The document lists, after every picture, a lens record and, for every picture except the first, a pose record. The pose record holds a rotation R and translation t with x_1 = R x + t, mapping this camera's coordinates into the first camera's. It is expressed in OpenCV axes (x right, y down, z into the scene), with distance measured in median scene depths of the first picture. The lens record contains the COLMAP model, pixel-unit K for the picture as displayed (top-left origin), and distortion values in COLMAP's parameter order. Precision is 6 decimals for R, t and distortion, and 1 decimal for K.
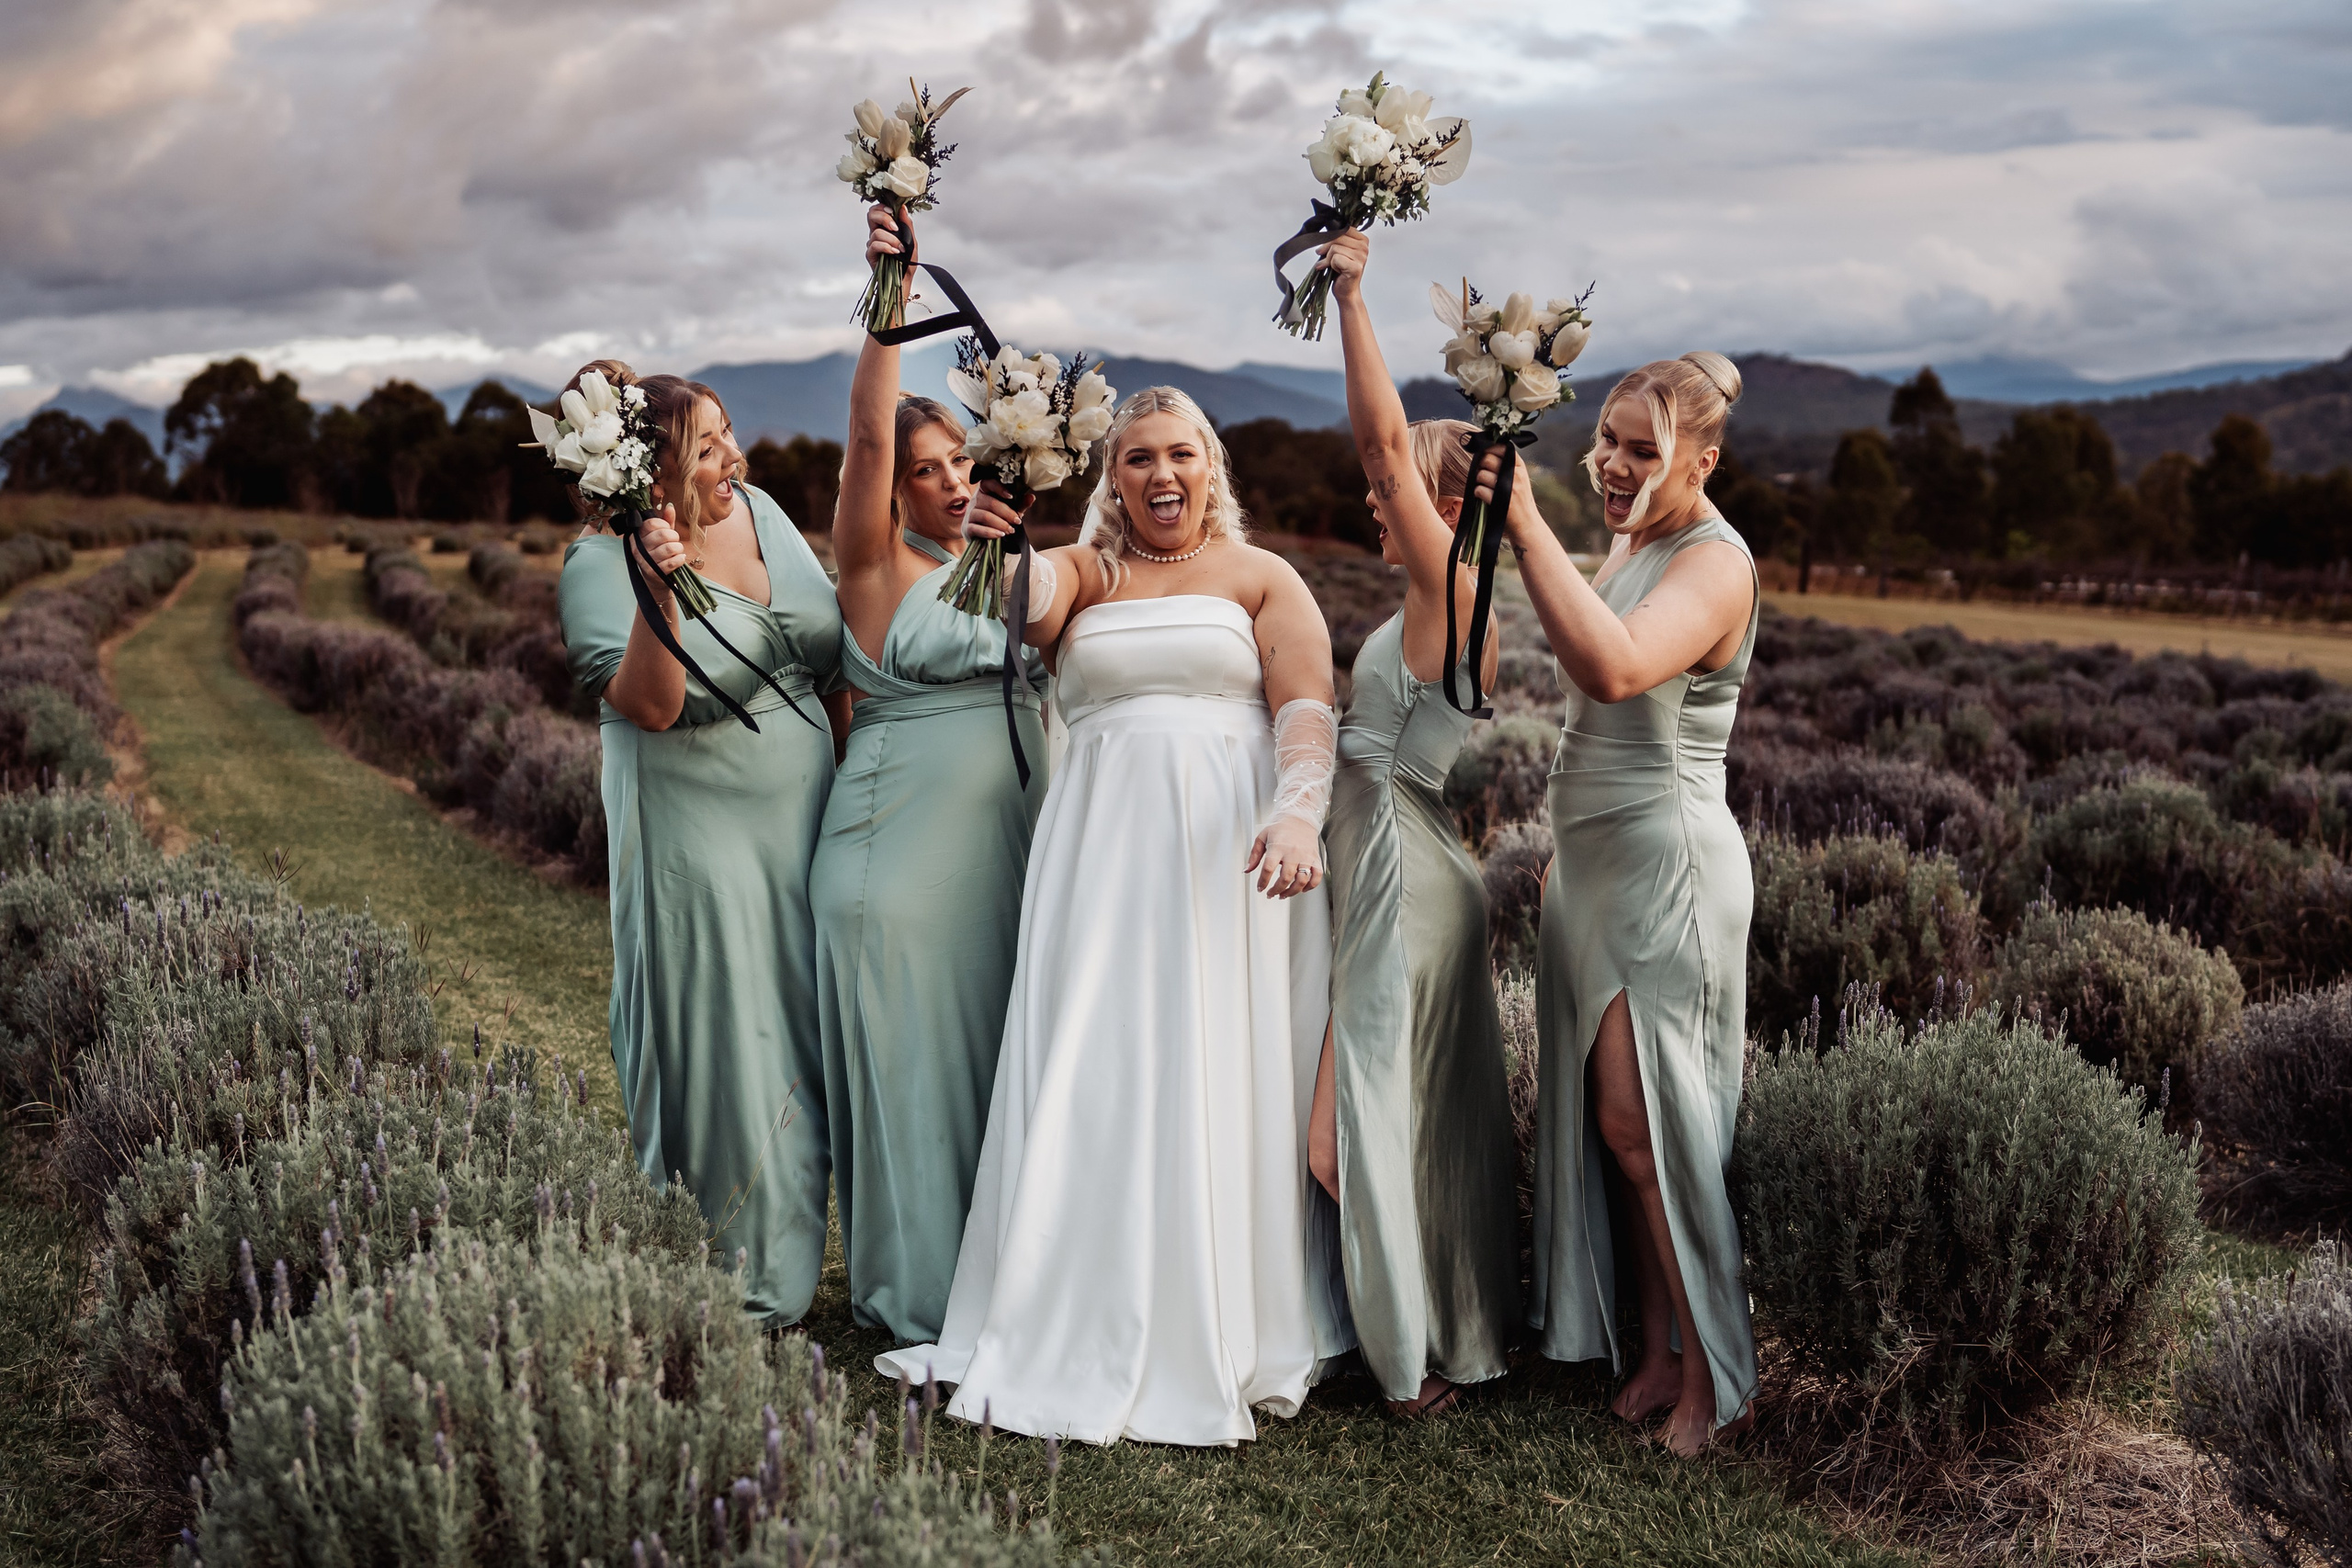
lens RADIAL K [[2765.0, 0, 1165.3], [0, 2765.0, 827.7], [0, 0, 1]] dist [-0.081783, -0.012884]
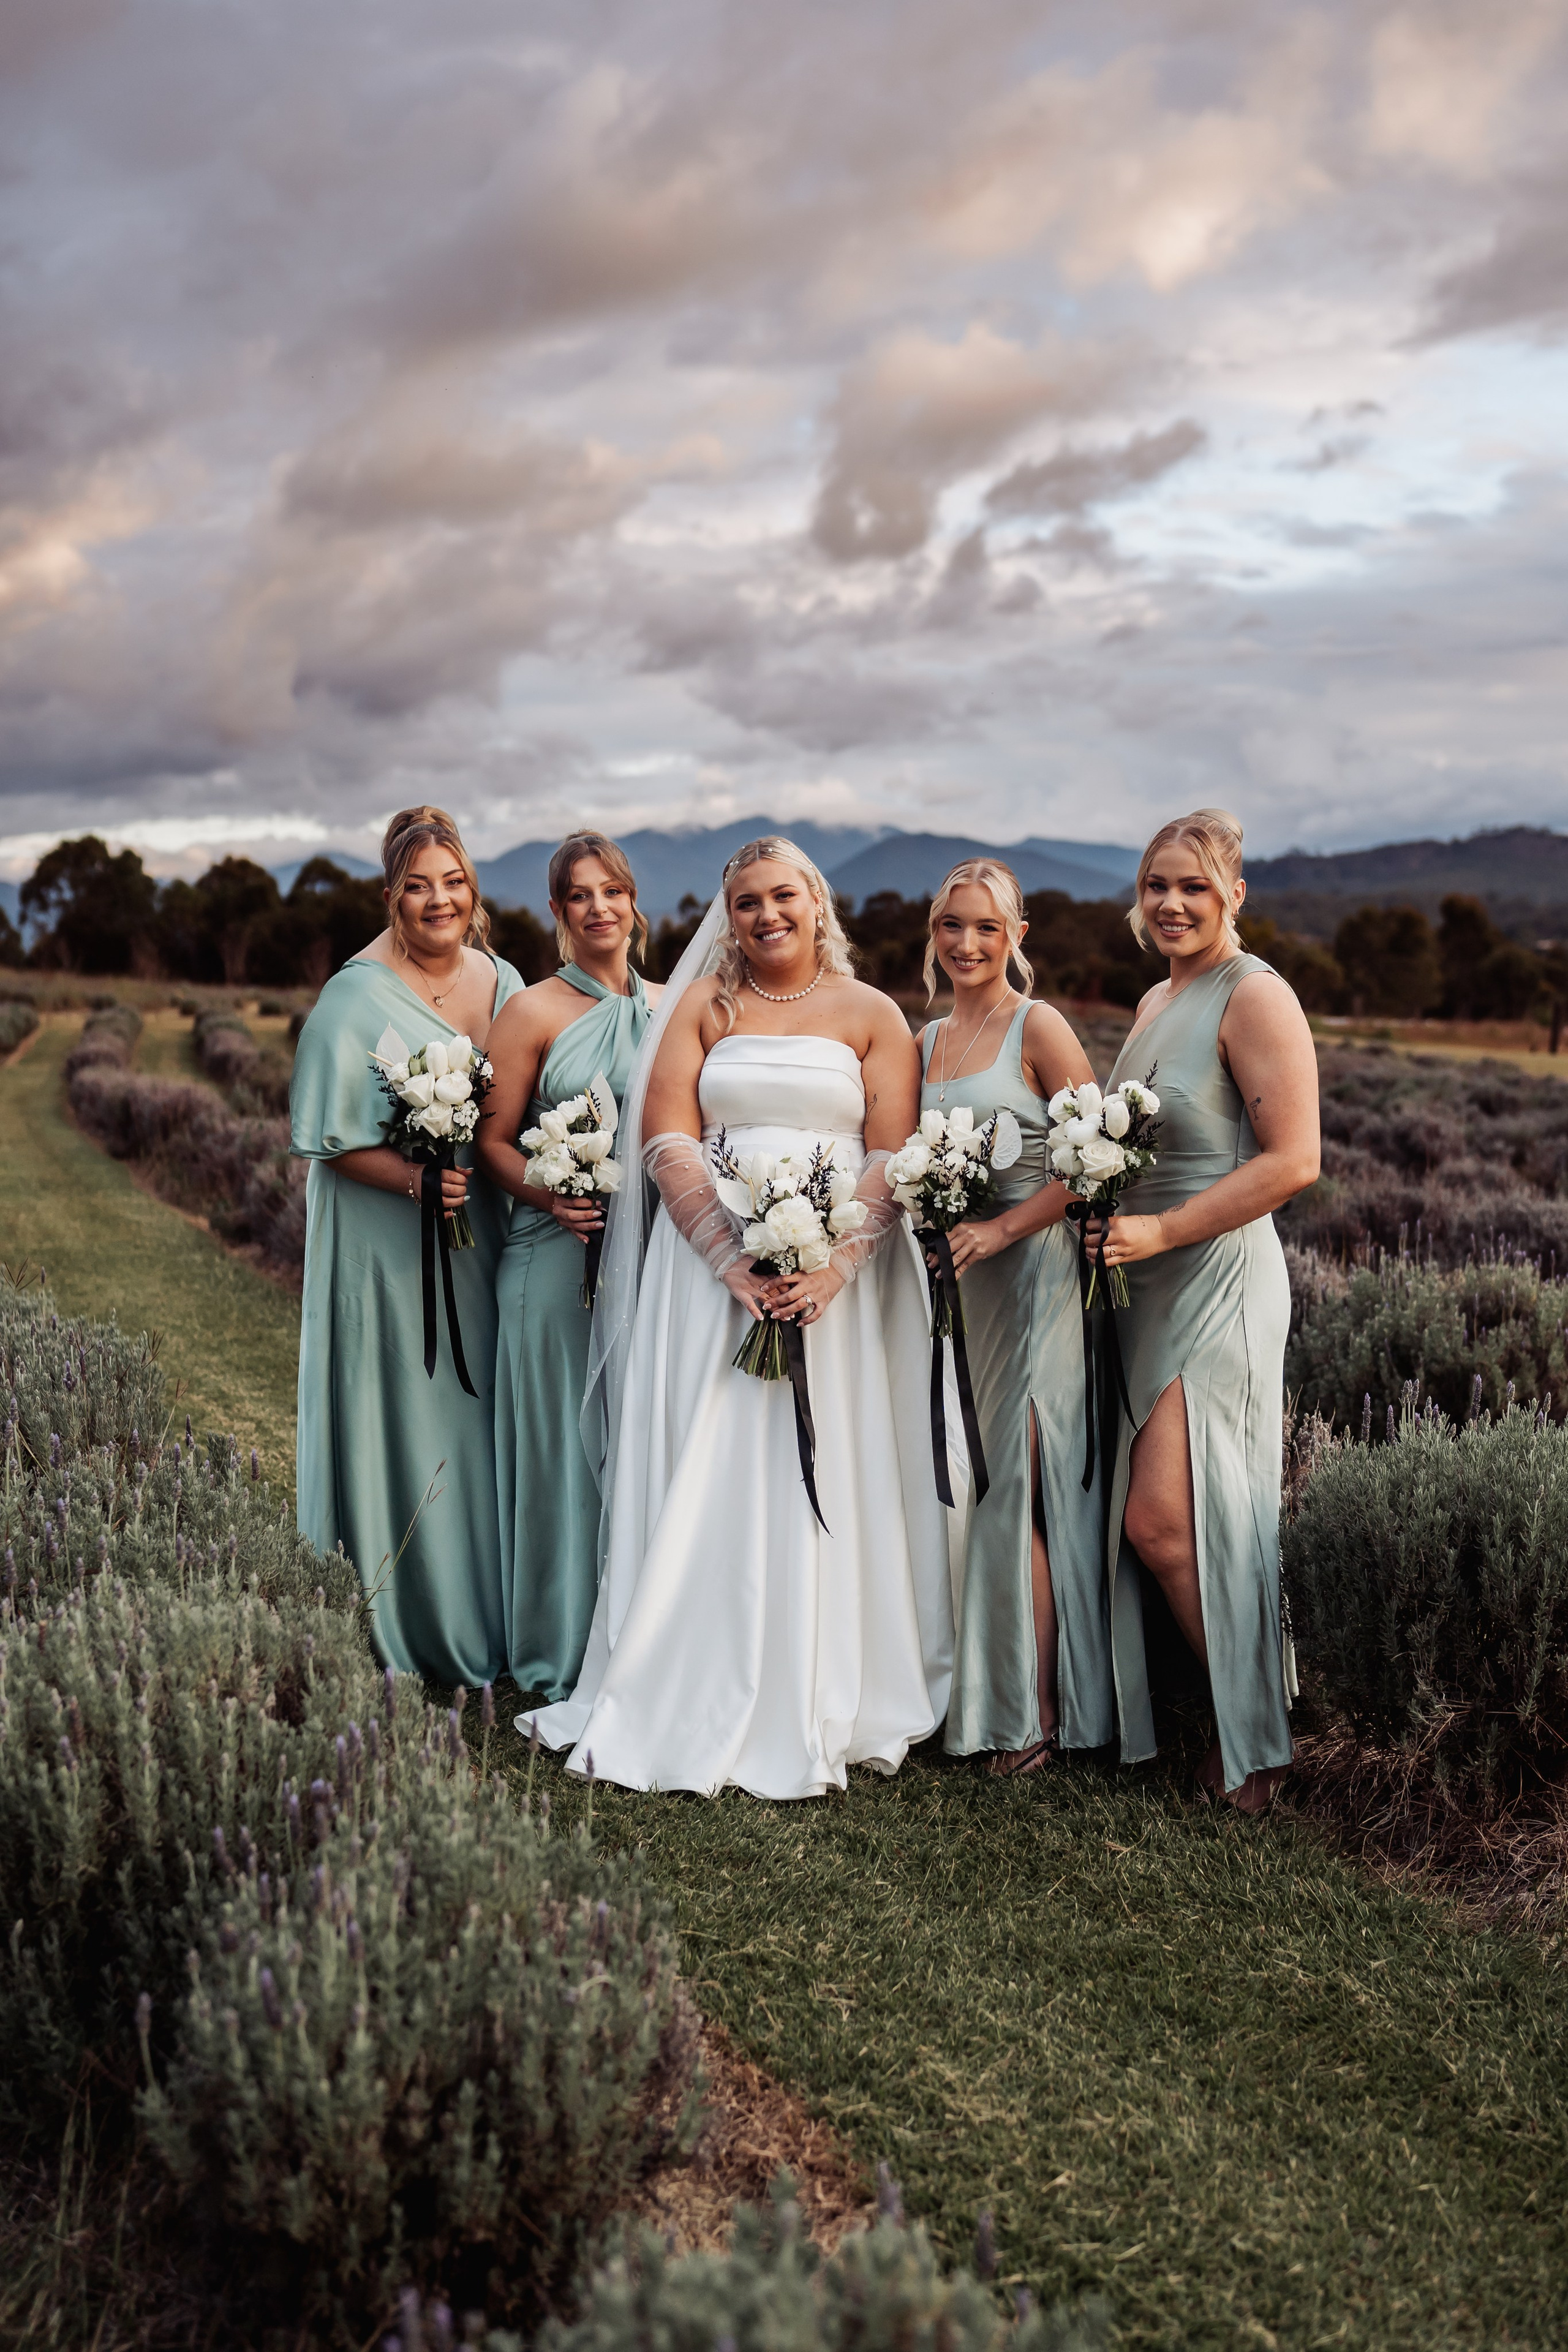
lens RADIAL K [[2645.8, 0, 792.2], [0, 2645.8, 1224.1], [0, 0, 1]] dist [-0.101754, 0.020788]
pose [[0.997561, 0.004347, -0.069663, 0.084414], [-0.005925, 0.999730, -0.022462, 0.019989], [0.069546, 0.022820, 0.997318, -0.060678]]
